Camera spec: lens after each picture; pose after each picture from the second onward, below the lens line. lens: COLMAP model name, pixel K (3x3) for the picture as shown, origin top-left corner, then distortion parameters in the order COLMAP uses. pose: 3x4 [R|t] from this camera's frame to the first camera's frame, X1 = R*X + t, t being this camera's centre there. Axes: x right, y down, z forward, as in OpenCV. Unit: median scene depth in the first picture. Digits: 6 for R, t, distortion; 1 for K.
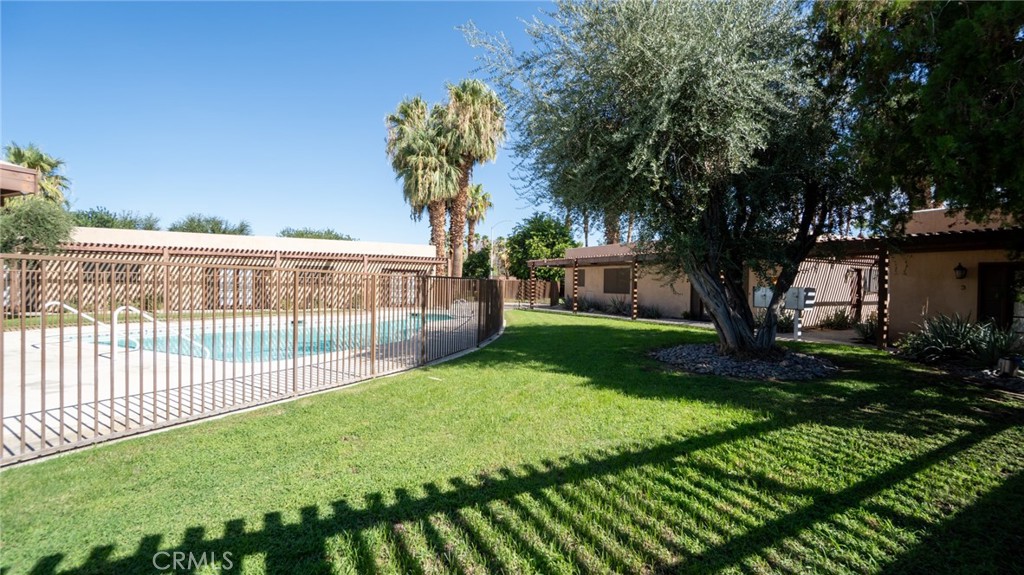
lens RADIAL K [[451.4, 0, 509.3], [0, 451.4, 285.7], [0, 0, 1]] dist [-0.002614, 0.001806]
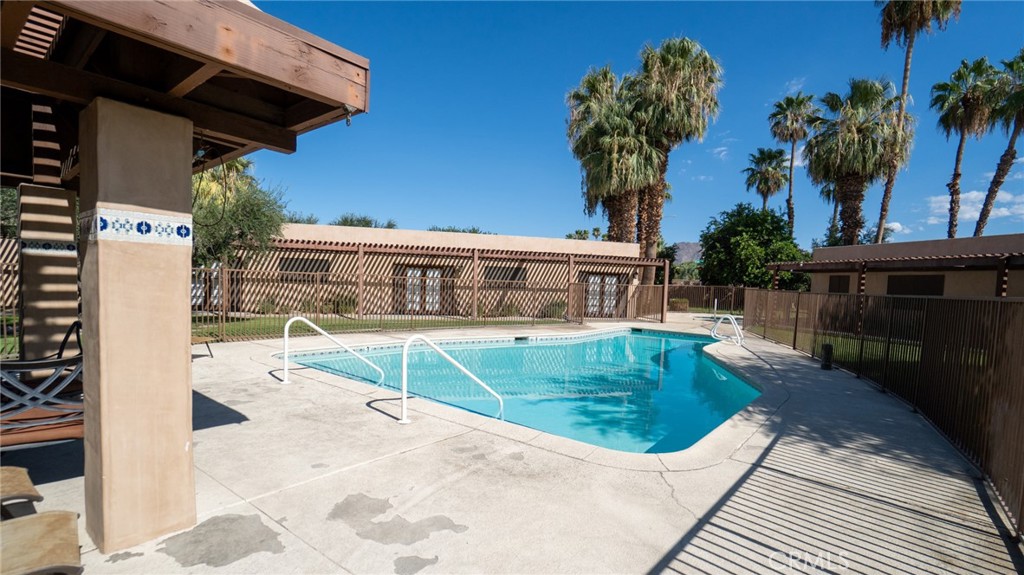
lens RADIAL K [[451.4, 0, 512.8], [0, 451.4, 296.4], [0, 0, 1]] dist [-0.002614, 0.001806]
pose [[0.973641, 0.027797, -0.226387, -0.183273], [-0.022459, 0.999406, 0.026120, -0.008705], [0.226978, -0.020347, 0.973687, 0.136320]]
